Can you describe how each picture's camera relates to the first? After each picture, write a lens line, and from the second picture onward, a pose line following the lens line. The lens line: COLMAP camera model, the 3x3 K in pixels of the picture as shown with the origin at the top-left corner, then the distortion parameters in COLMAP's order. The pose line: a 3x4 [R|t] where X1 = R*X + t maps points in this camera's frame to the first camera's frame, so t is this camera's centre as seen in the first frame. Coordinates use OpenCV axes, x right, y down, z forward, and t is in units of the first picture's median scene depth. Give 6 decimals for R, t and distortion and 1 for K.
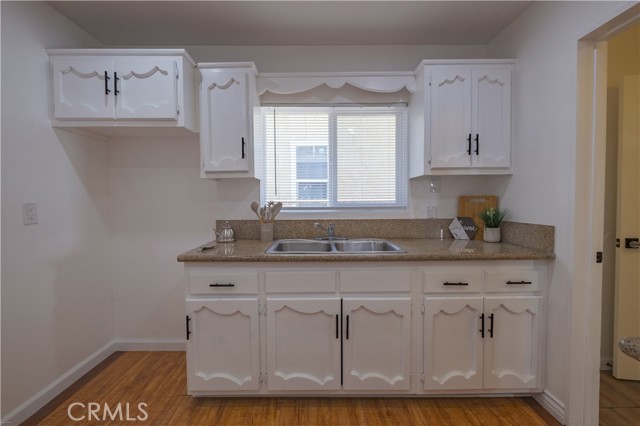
lens RADIAL K [[280.0, 0, 316.1], [0, 280.0, 210.8], [0, 0, 1]] dist [-0.003432, -0.000412]
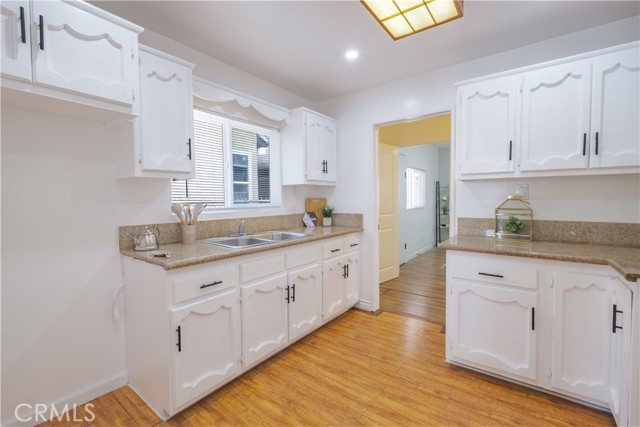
lens RADIAL K [[280.0, 0, 316.1], [0, 280.0, 211.3], [0, 0, 1]] dist [-0.003432, -0.000412]
pose [[0.605307, -0.033174, 0.795301, -0.761610], [0.035338, 0.999266, 0.014786, -0.003534], [-0.795208, 0.019154, 0.606035, 0.052364]]
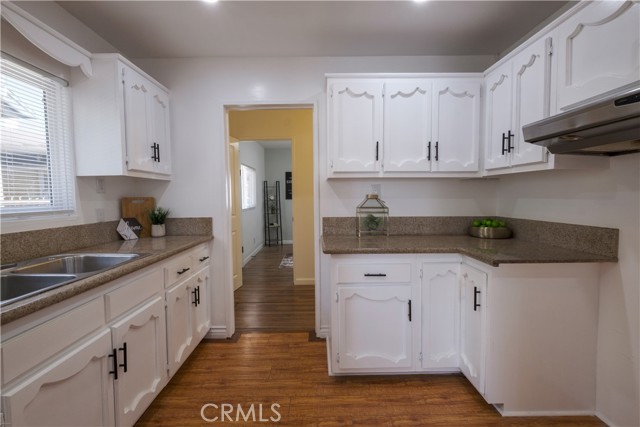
lens RADIAL K [[280.0, 0, 316.1], [0, 280.0, 211.3], [0, 0, 1]] dist [-0.003432, -0.000412]
pose [[-0.002955, -0.043732, 0.999039, -0.574731], [0.048199, 0.997876, 0.043824, -0.016010], [-0.998833, 0.048282, -0.000840, 0.351984]]
